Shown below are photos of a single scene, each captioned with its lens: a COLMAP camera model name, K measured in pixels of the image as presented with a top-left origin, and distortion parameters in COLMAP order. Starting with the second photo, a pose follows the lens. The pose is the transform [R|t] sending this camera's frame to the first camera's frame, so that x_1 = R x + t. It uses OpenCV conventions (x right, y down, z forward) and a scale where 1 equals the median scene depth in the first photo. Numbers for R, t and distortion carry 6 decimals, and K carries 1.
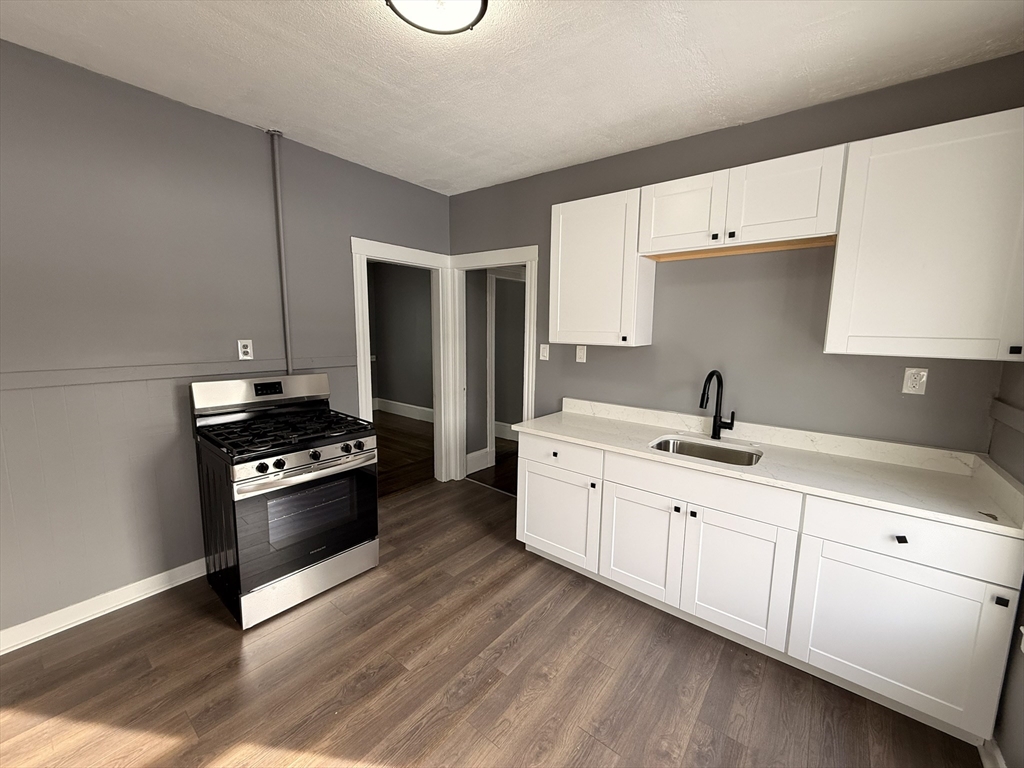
lens RADIAL K [[407.9, 0, 510.5], [0, 407.9, 381.6], [0, 0, 1]] dist [0.002042, 0.000135]
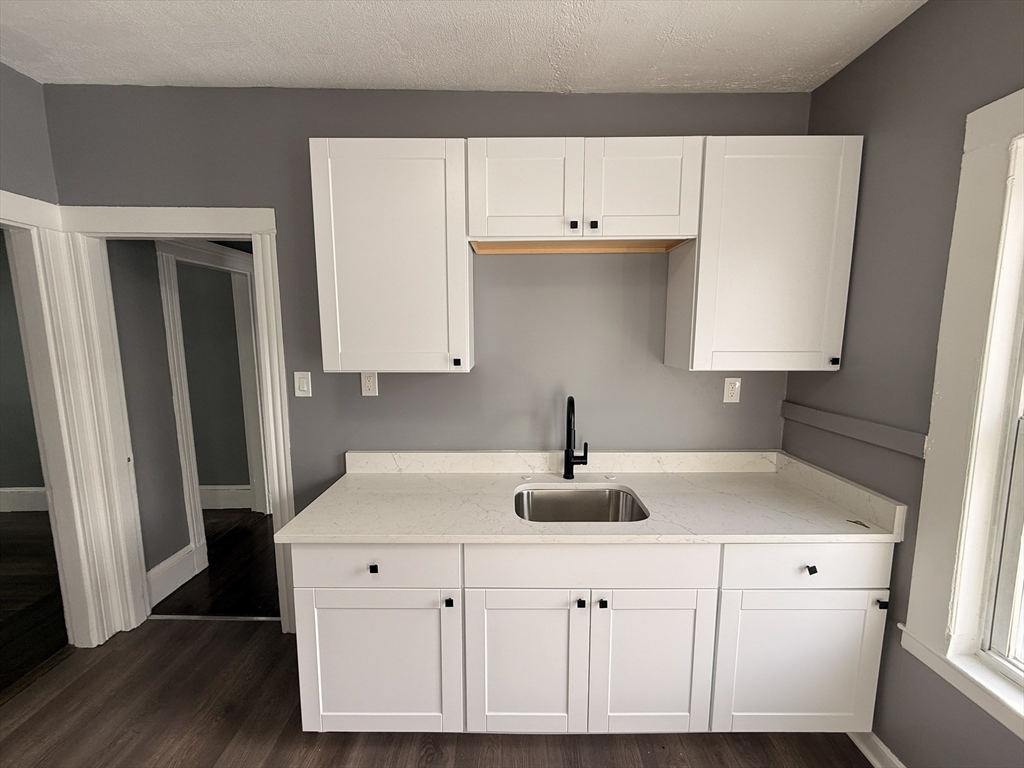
lens RADIAL K [[407.9, 0, 510.5], [0, 407.9, 381.6], [0, 0, 1]] dist [0.002042, 0.000135]
pose [[0.779029, -0.092290, 0.620158, -0.066164], [0.096112, 0.994995, 0.027338, -0.074158], [-0.619578, 0.038307, 0.784000, 0.372204]]
